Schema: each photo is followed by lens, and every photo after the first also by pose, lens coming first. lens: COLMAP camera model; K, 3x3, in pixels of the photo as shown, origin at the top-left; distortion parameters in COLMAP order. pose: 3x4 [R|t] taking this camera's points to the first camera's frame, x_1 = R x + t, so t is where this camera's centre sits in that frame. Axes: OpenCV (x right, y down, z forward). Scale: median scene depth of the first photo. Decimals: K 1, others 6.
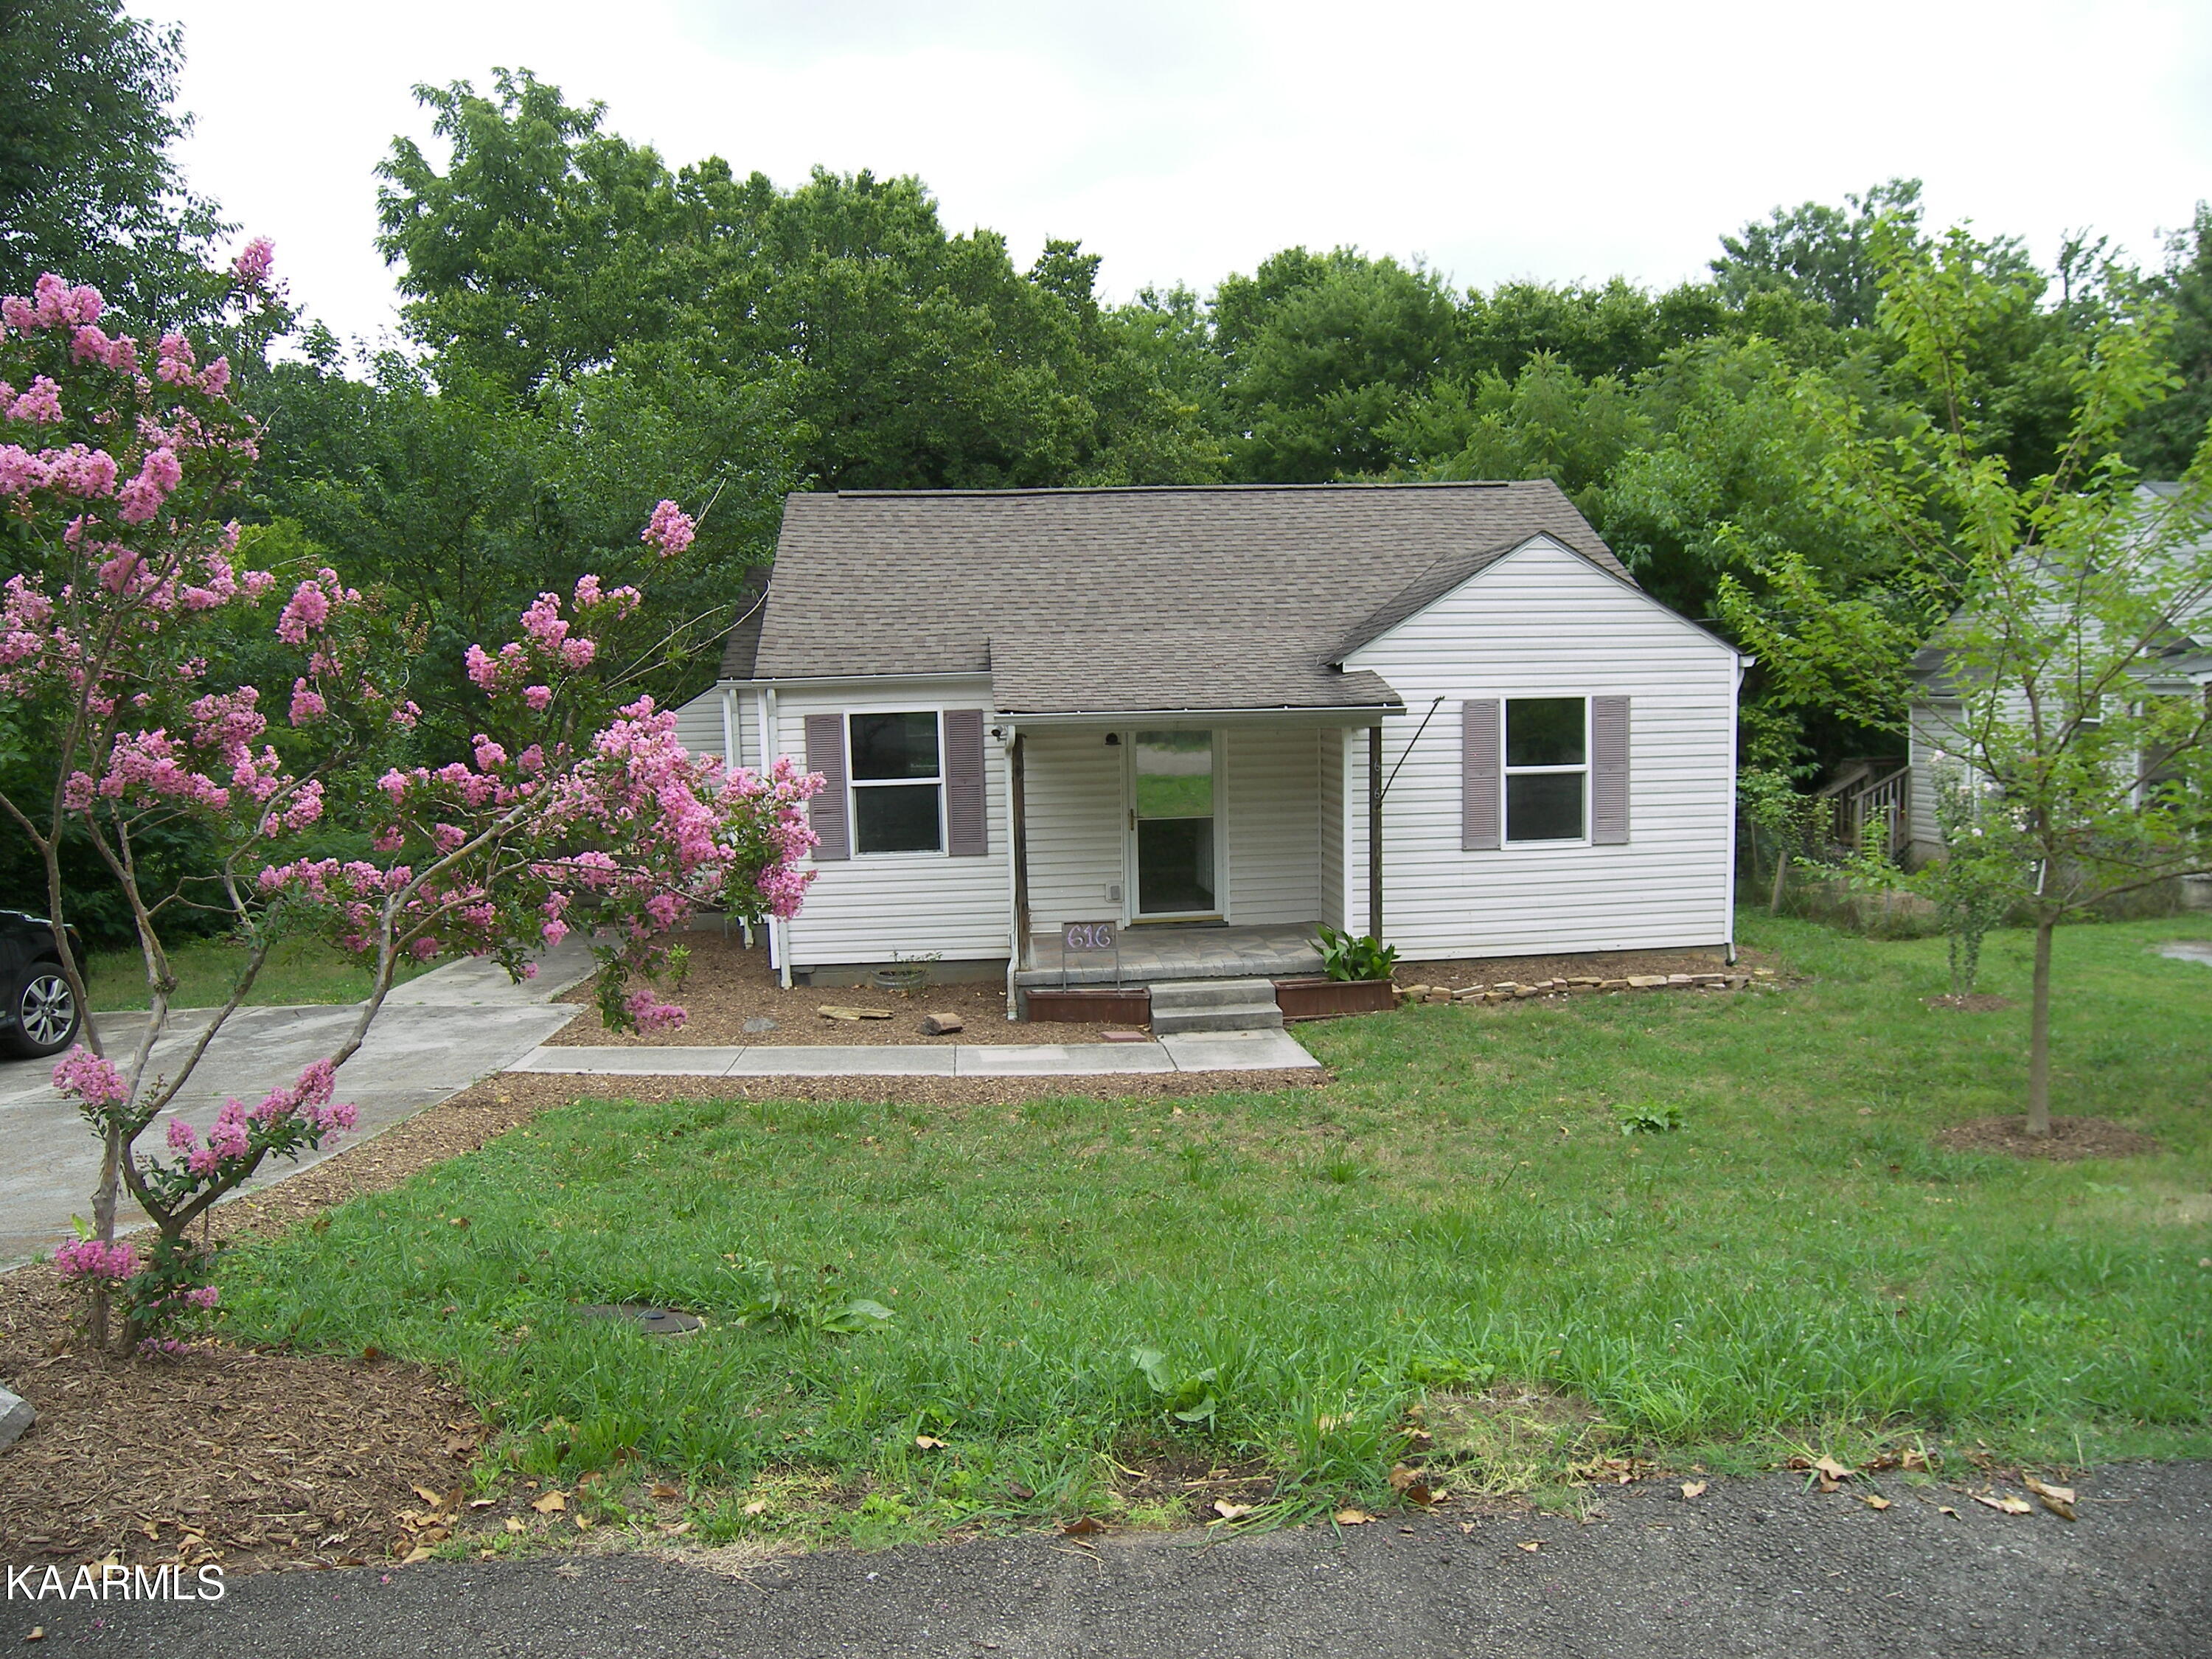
lens RADIAL K [[1531.6, 0, 1082.6], [0, 1531.6, 831.0], [0, 0, 1]] dist [-0.148798, 0.096020]
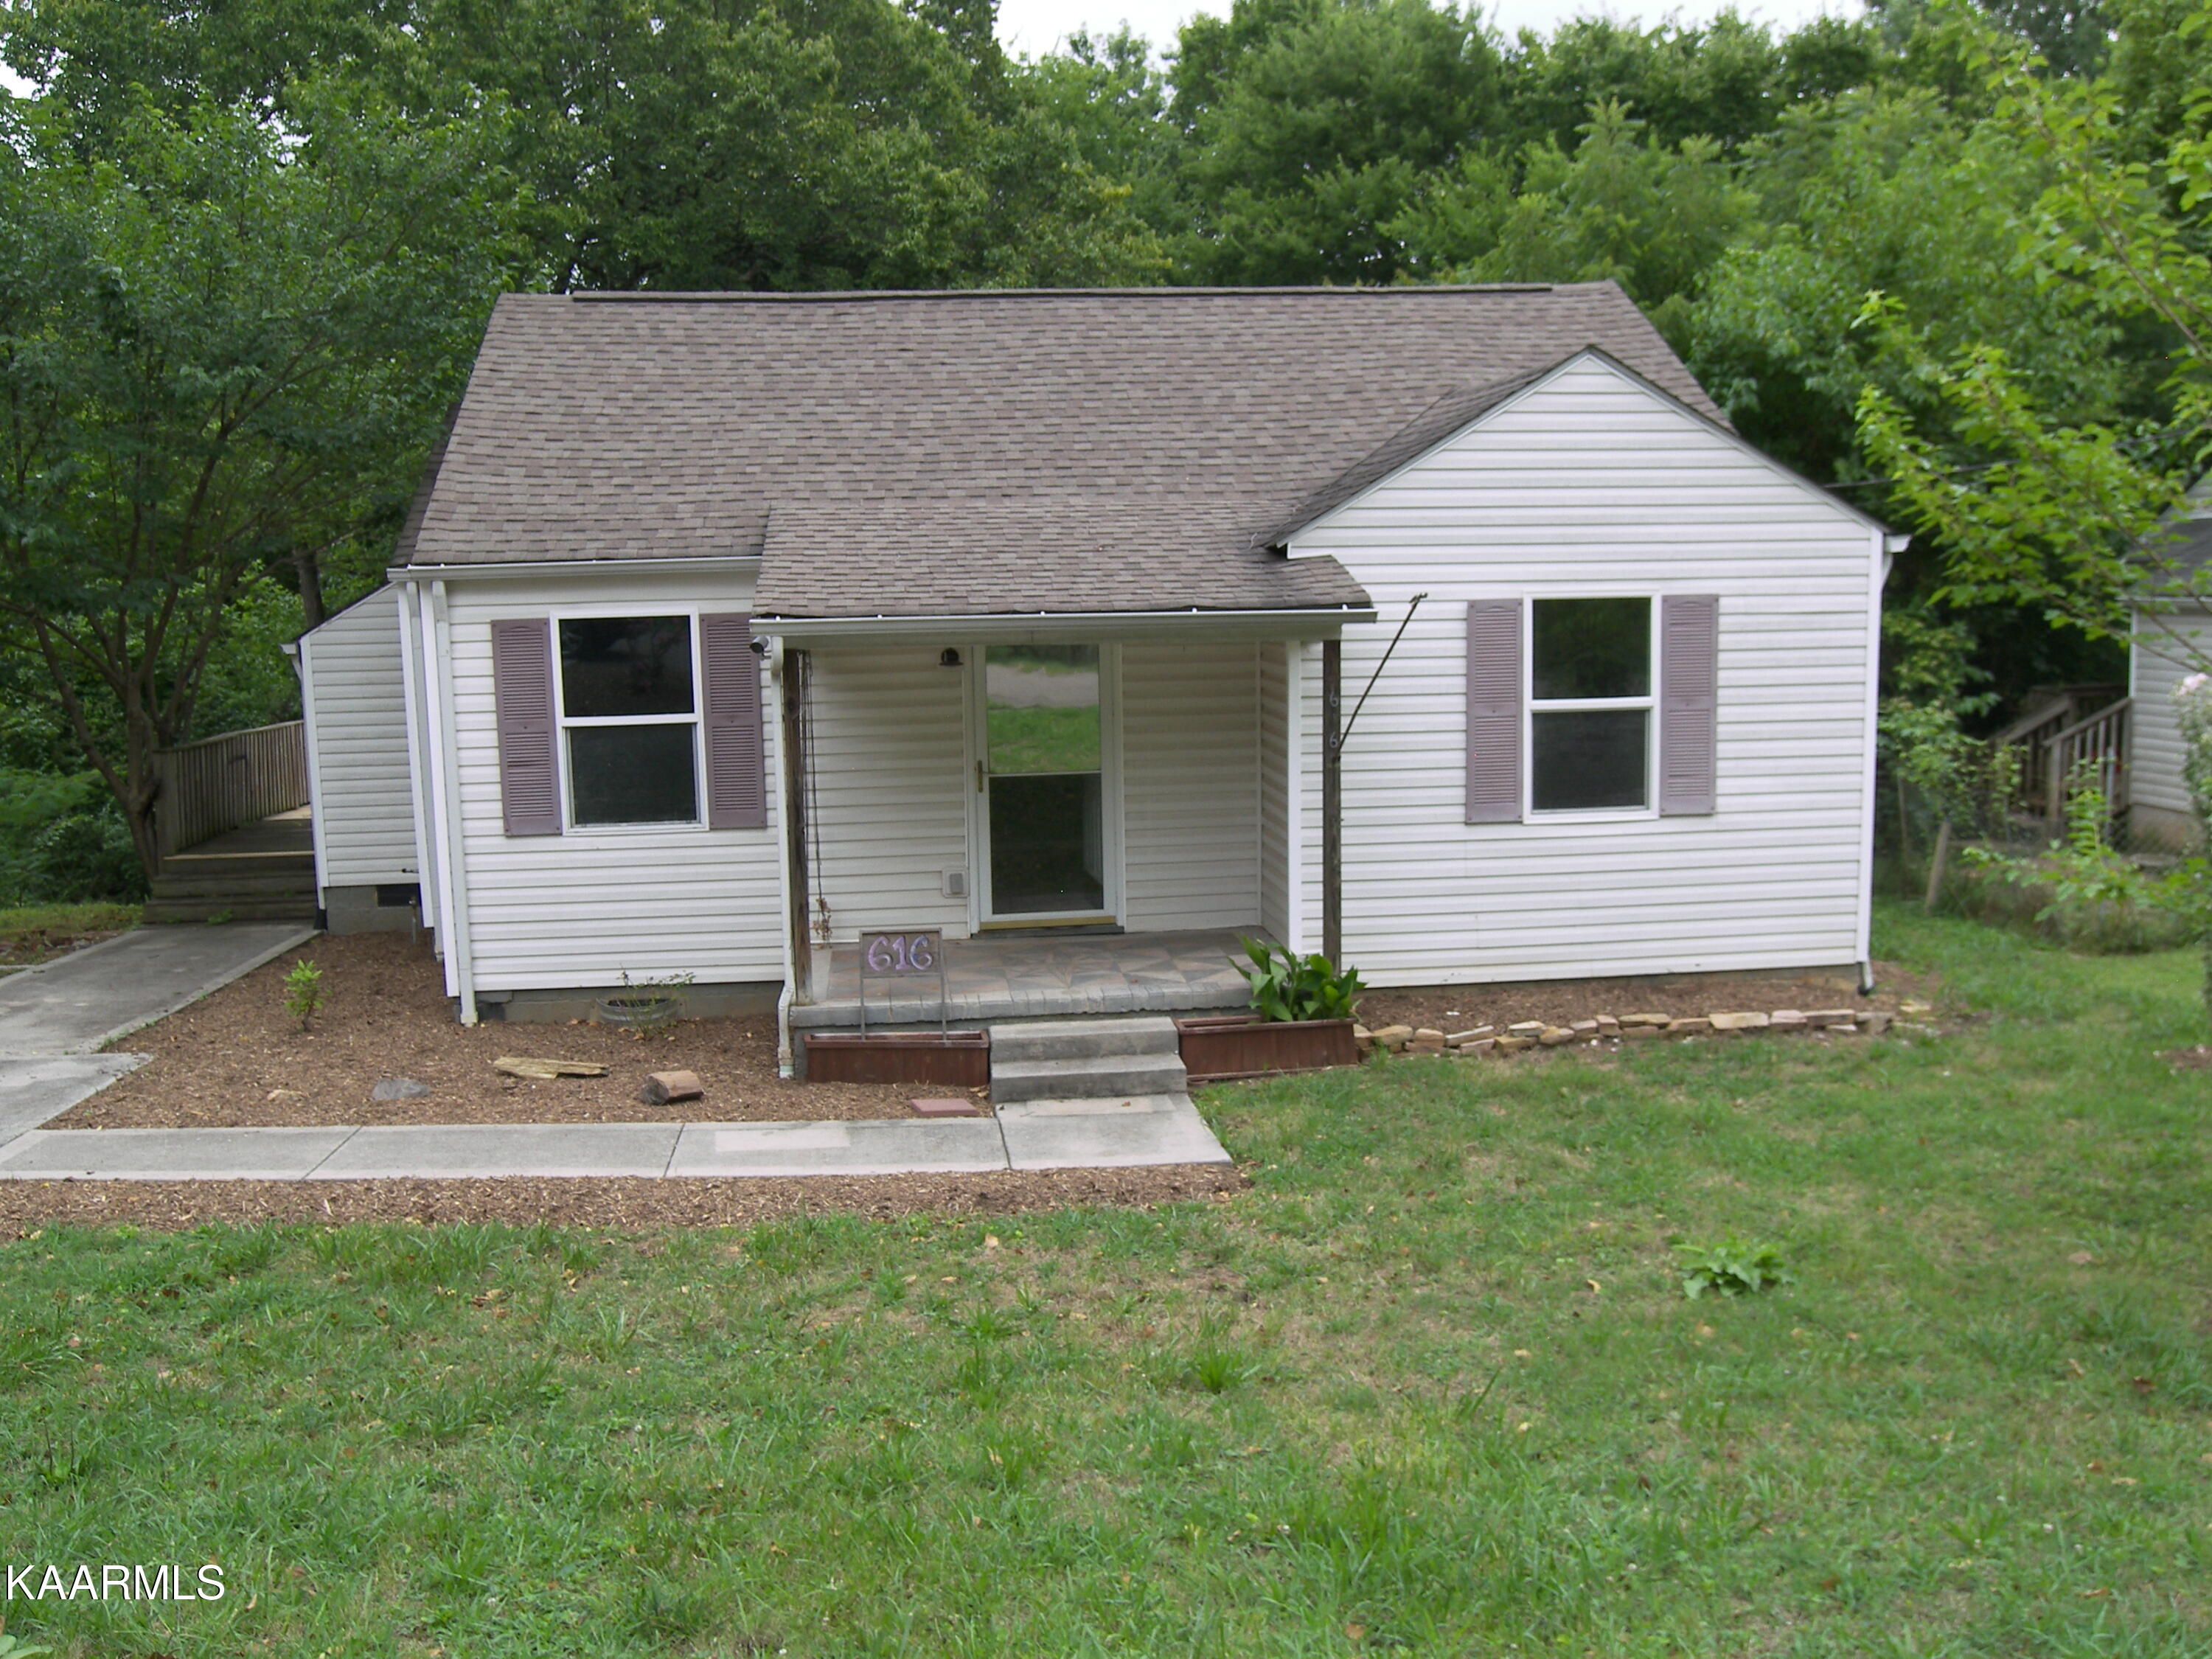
lens RADIAL K [[1996.3, 0, 1080.2], [0, 1996.3, 837.1], [0, 0, 1]] dist [-0.093738, 0.126622]
pose [[0.999585, 0.001659, 0.028758, 0.055312], [-0.002562, 0.999504, 0.031376, -0.009015], [-0.028692, -0.031436, 0.999094, 0.125375]]
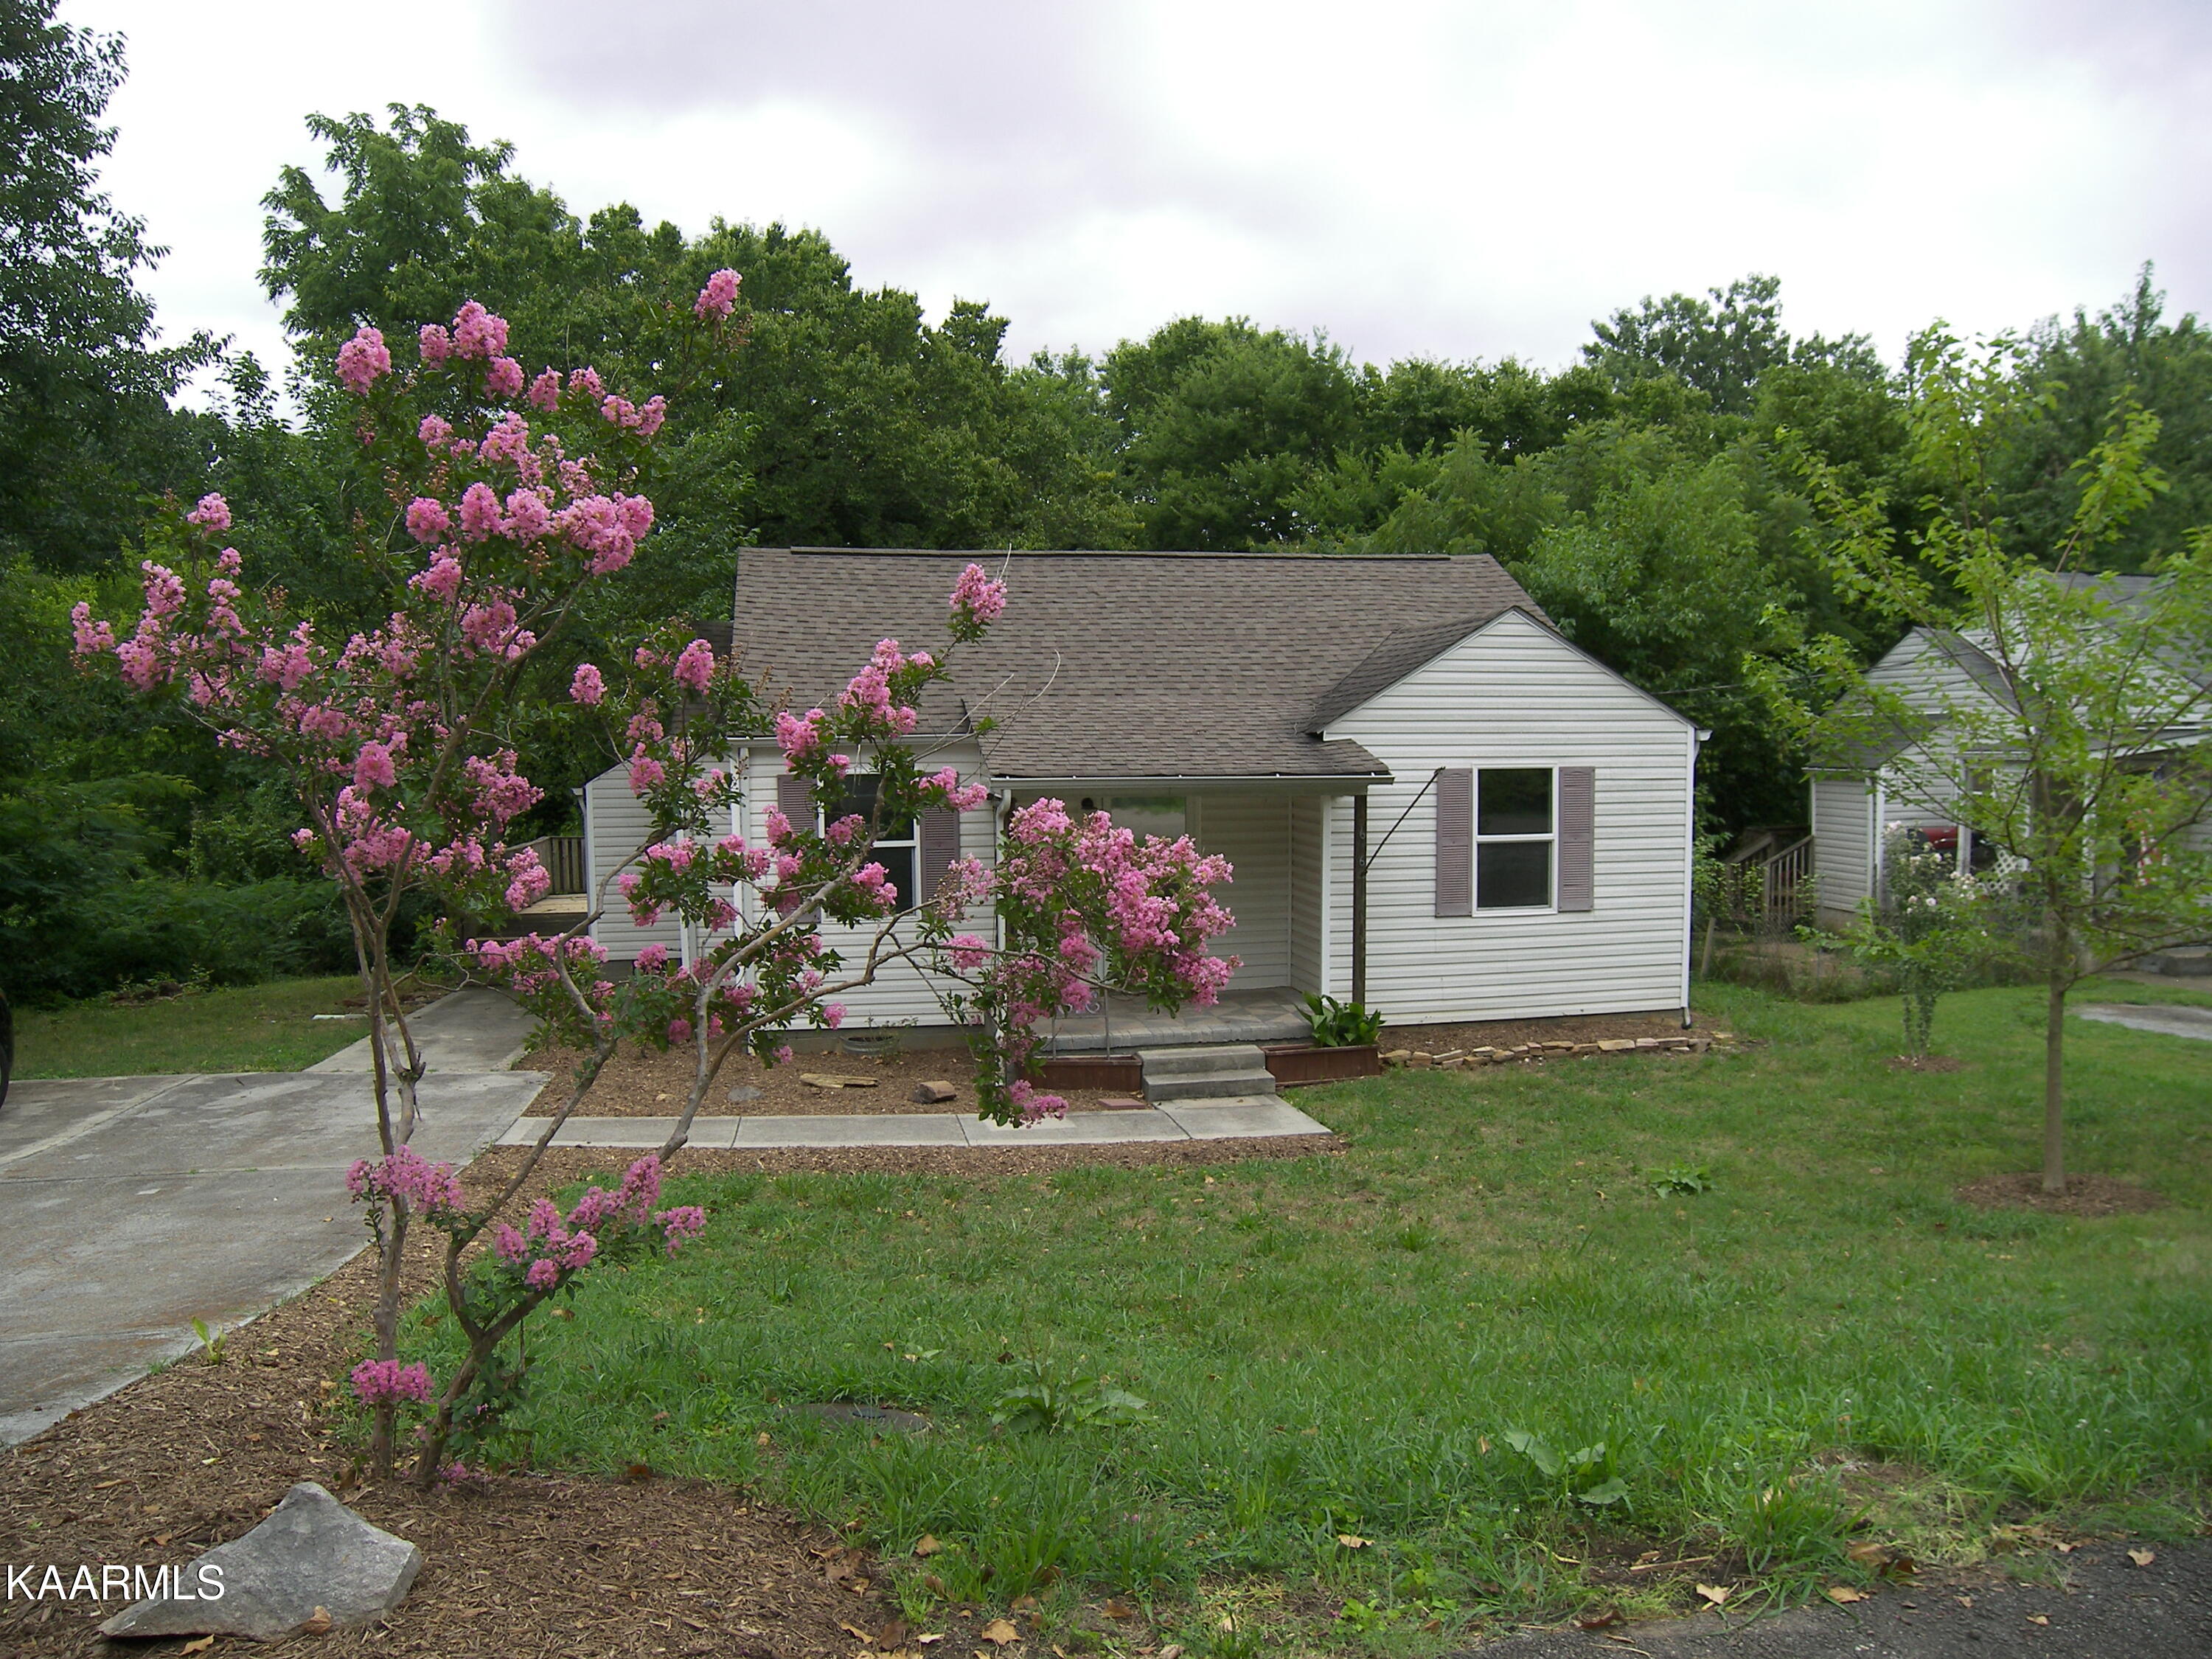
lens RADIAL K [[1531.6, 0, 1083.4], [0, 1531.6, 834.5], [0, 0, 1]] dist [-0.148798, 0.096020]
pose [[0.994974, 0.010917, 0.099540, -0.089082], [-0.007245, 0.999283, -0.037172, -0.003046], [-0.099875, 0.036264, 0.994339, 0.010095]]
